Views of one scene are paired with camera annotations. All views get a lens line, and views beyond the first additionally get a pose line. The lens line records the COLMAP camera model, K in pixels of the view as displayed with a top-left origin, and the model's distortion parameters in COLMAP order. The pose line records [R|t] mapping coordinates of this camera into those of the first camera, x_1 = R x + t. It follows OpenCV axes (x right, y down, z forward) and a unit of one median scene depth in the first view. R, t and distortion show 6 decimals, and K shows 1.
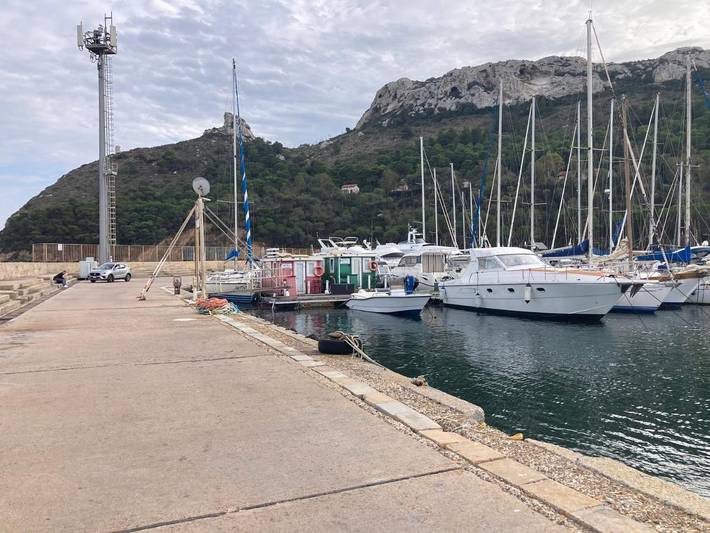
lens RADIAL K [[787.3, 0, 355.0], [0, 787.3, 266.5], [0, 0, 1]] dist [0.174900, -0.670645]
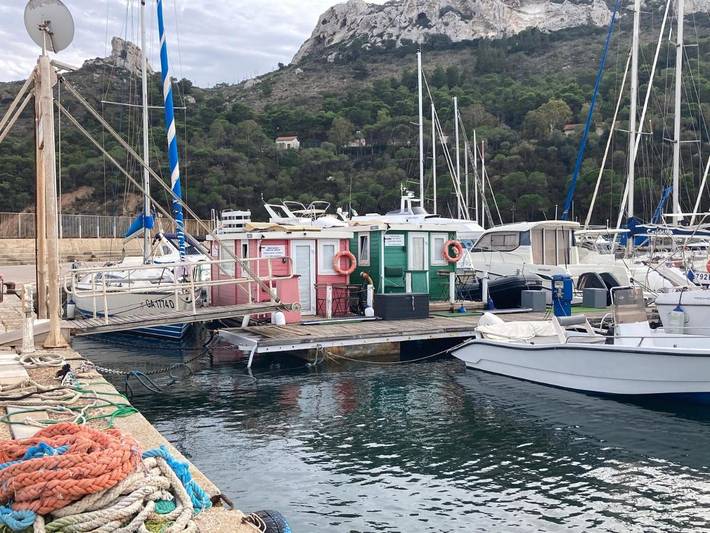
lens RADIAL K [[787.3, 0, 355.0], [0, 787.3, 266.5], [0, 0, 1]] dist [0.174900, -0.670645]
pose [[0.990946, 0.001596, 0.134249, -0.043415], [-0.005094, 0.999656, 0.025714, -0.001502], [-0.134162, -0.026165, 0.990614, 0.255095]]
